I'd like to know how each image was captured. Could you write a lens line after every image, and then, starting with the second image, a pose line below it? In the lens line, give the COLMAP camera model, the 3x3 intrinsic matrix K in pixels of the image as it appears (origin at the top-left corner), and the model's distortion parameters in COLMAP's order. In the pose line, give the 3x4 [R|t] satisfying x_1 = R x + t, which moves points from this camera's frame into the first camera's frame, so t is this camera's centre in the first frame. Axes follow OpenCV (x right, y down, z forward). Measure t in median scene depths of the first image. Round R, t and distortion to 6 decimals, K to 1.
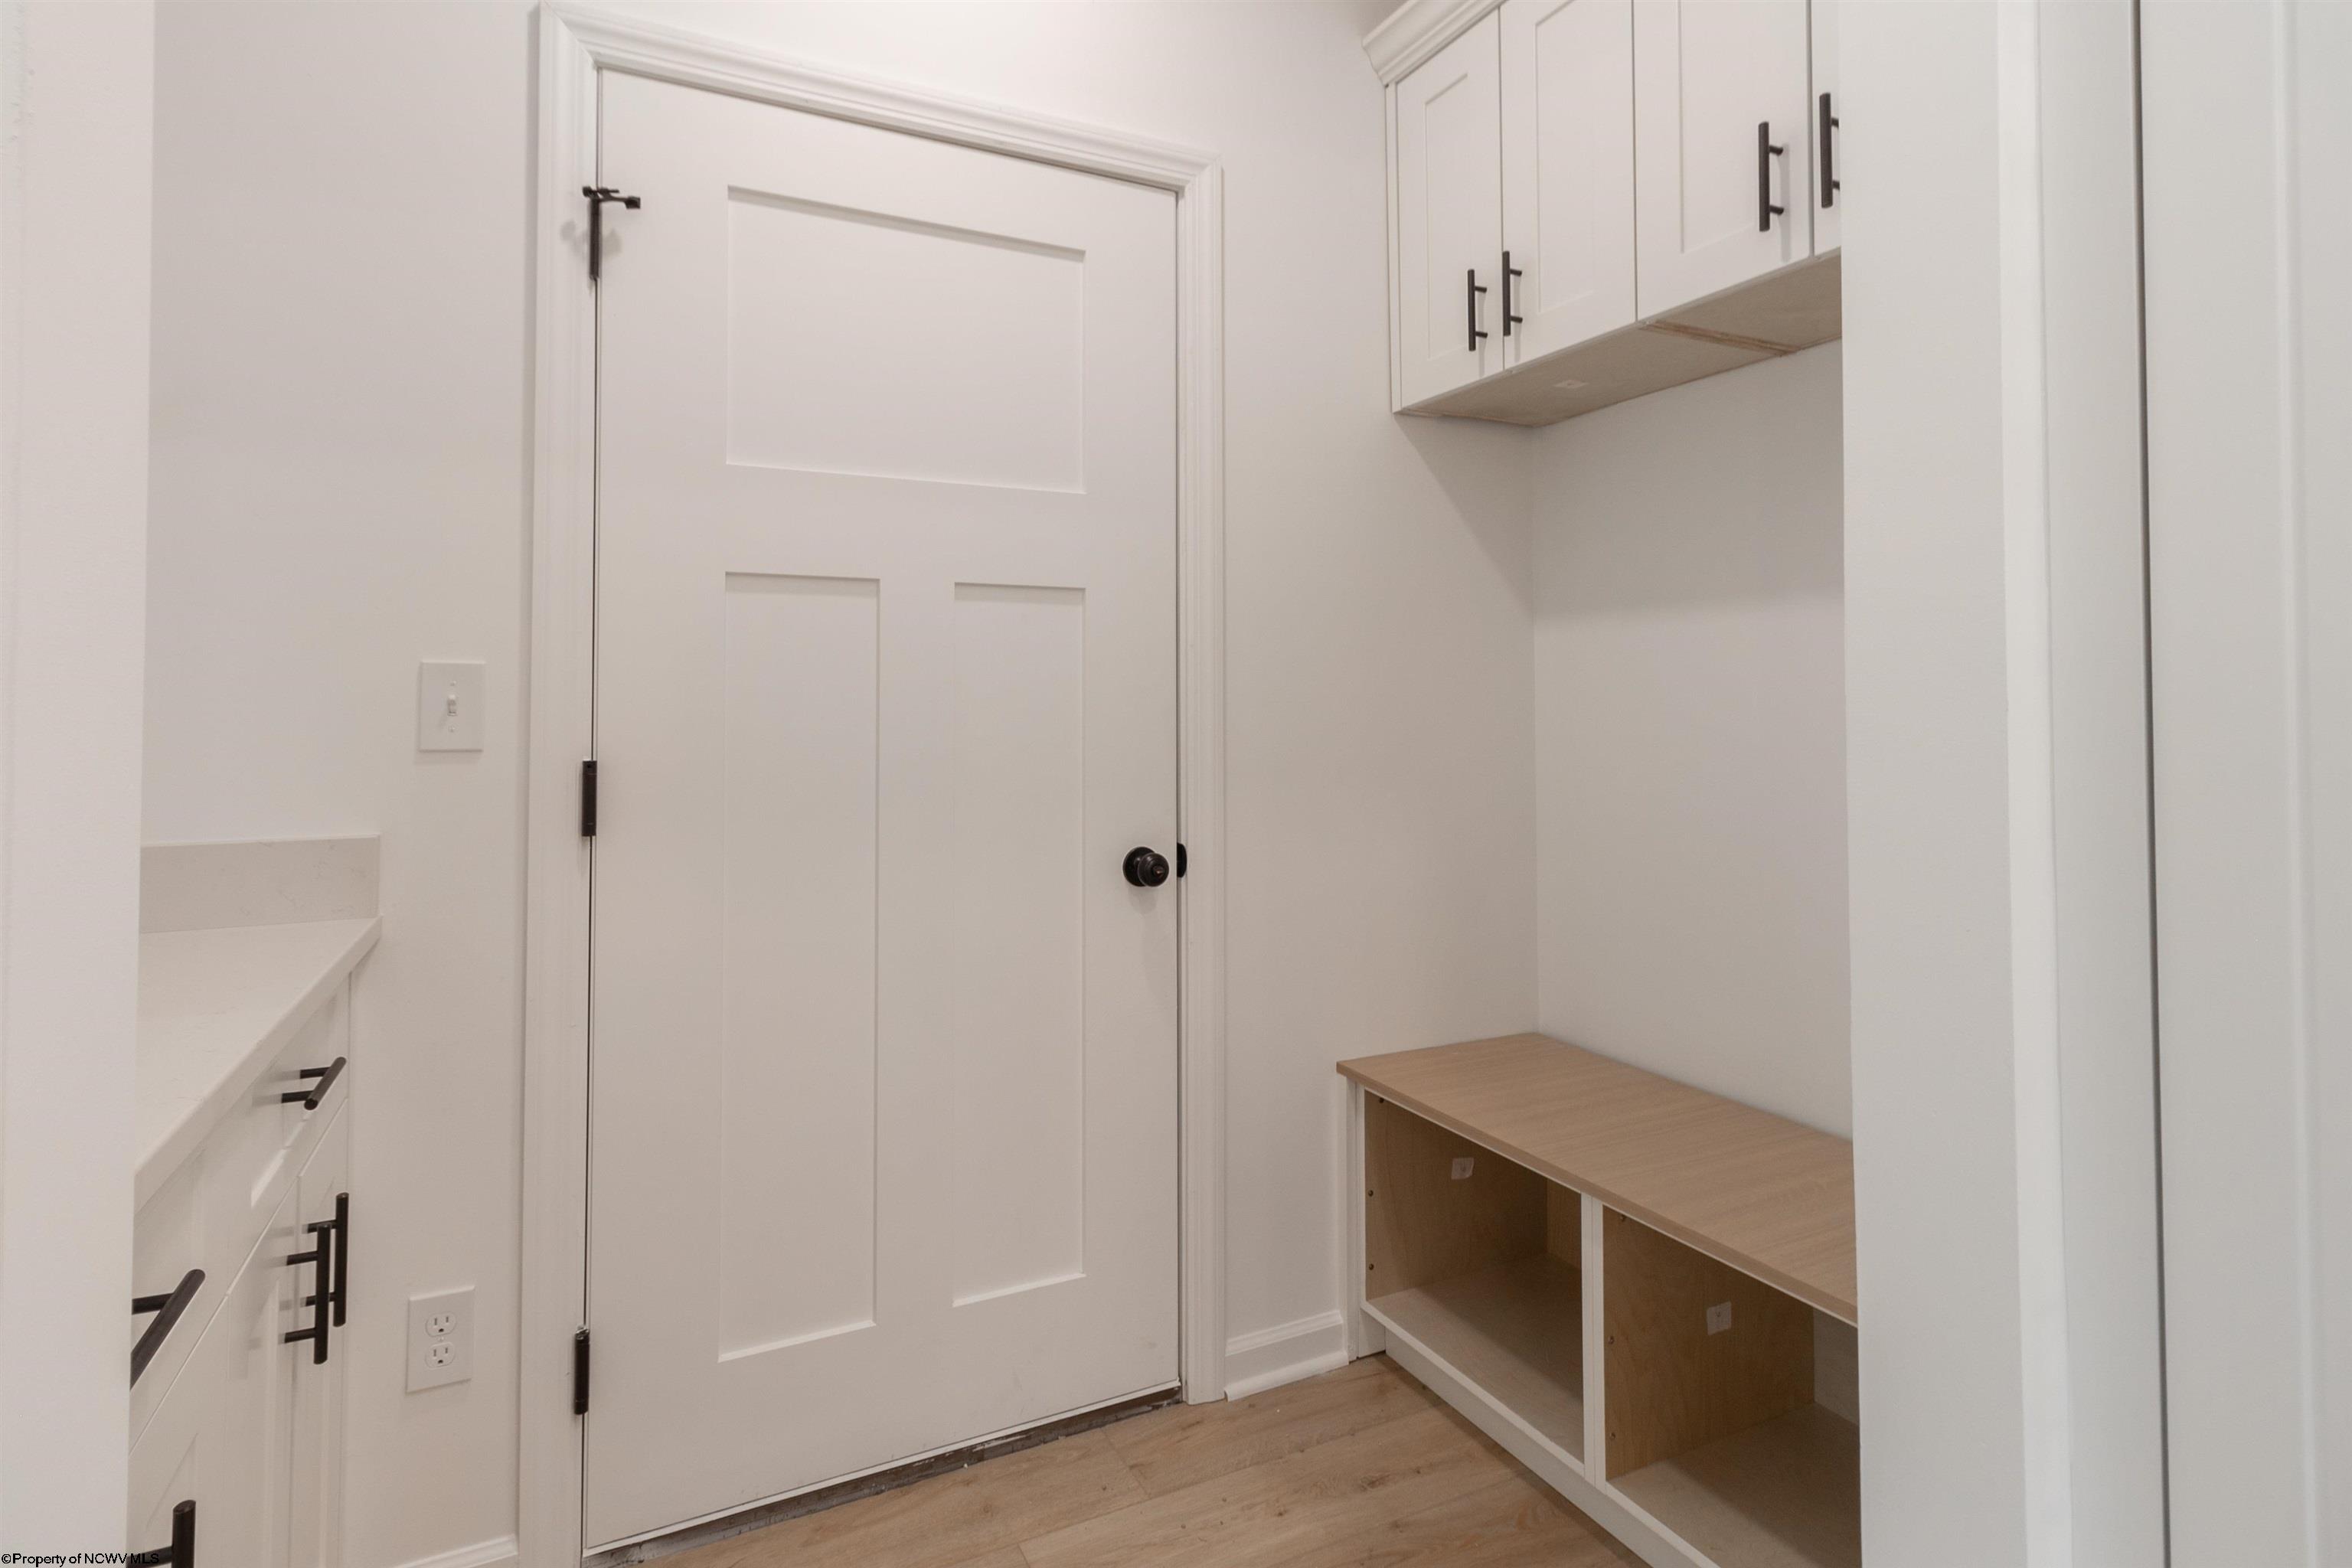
lens RADIAL K [[1053.8, 0, 1169.9], [0, 1053.8, 689.4], [0, 0, 1]] dist [-0.000085, 0.000394]
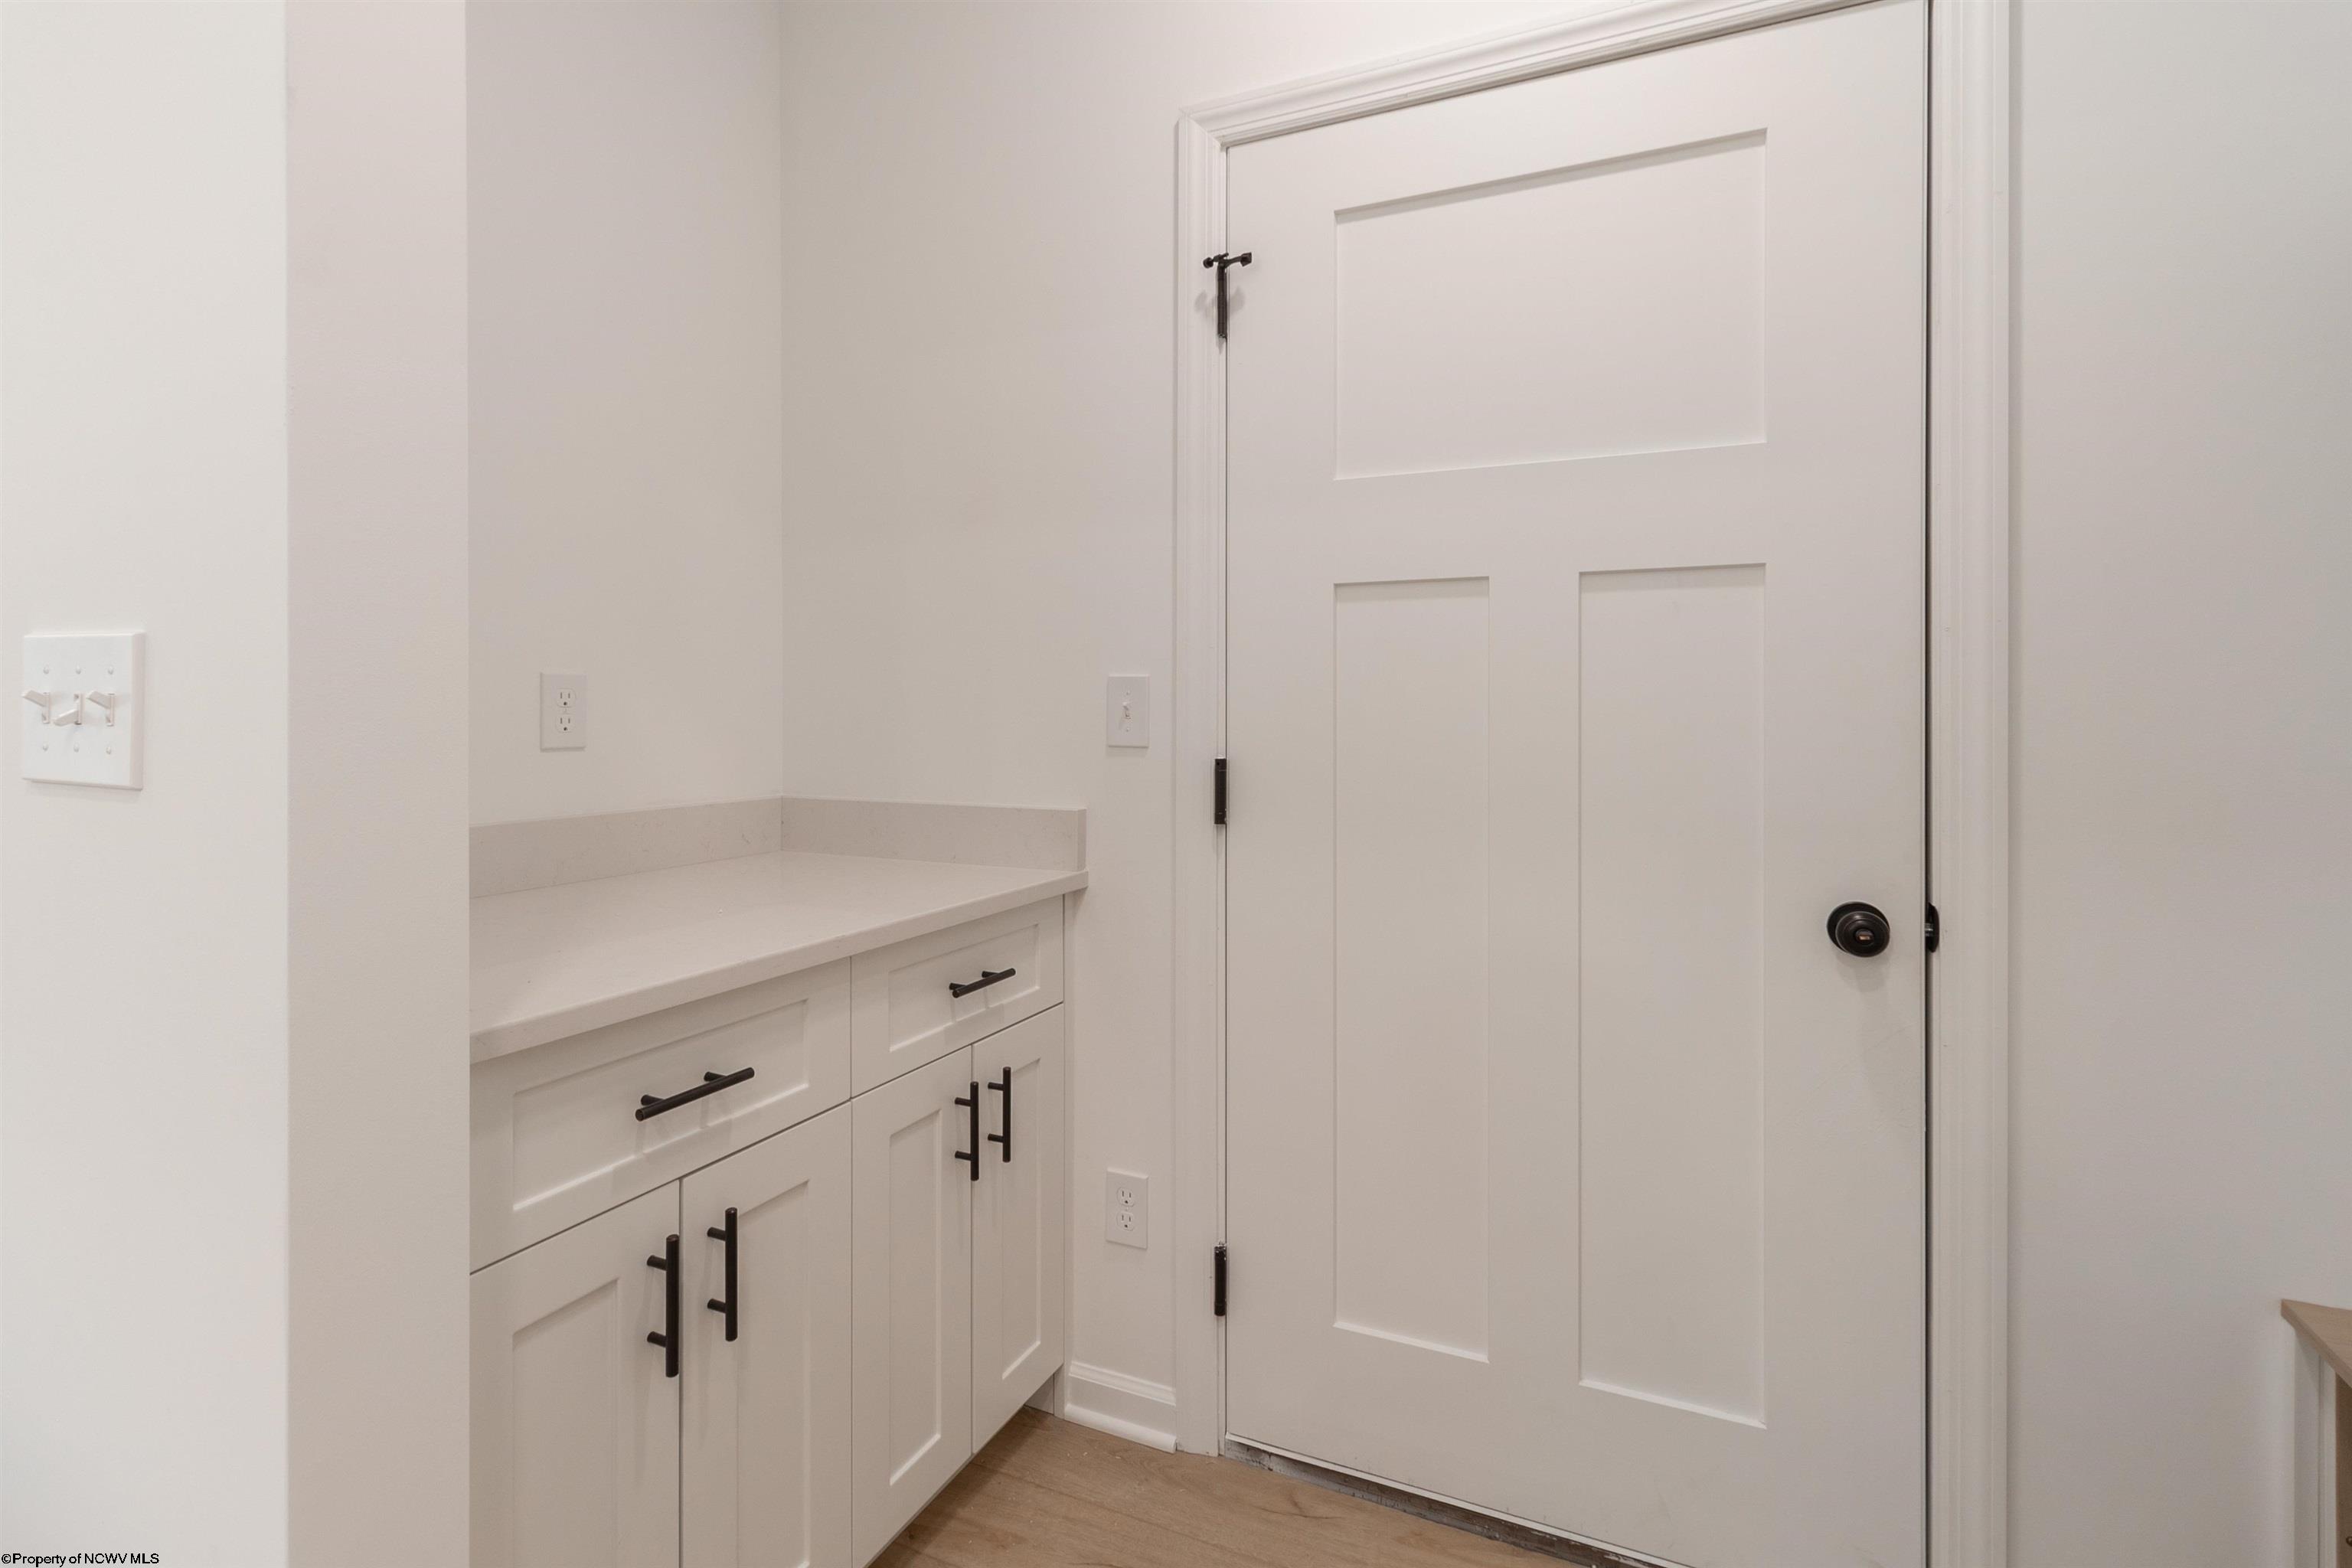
lens RADIAL K [[1090.3, 0, 1164.4], [0, 1090.3, 716.4], [0, 0, 1]] dist [-0.002962, -0.000812]
pose [[0.664404, 0.008279, -0.747327, 0.295225], [0.009282, 0.999770, 0.019328, -0.002347], [0.747316, -0.019778, 0.664175, 0.161581]]
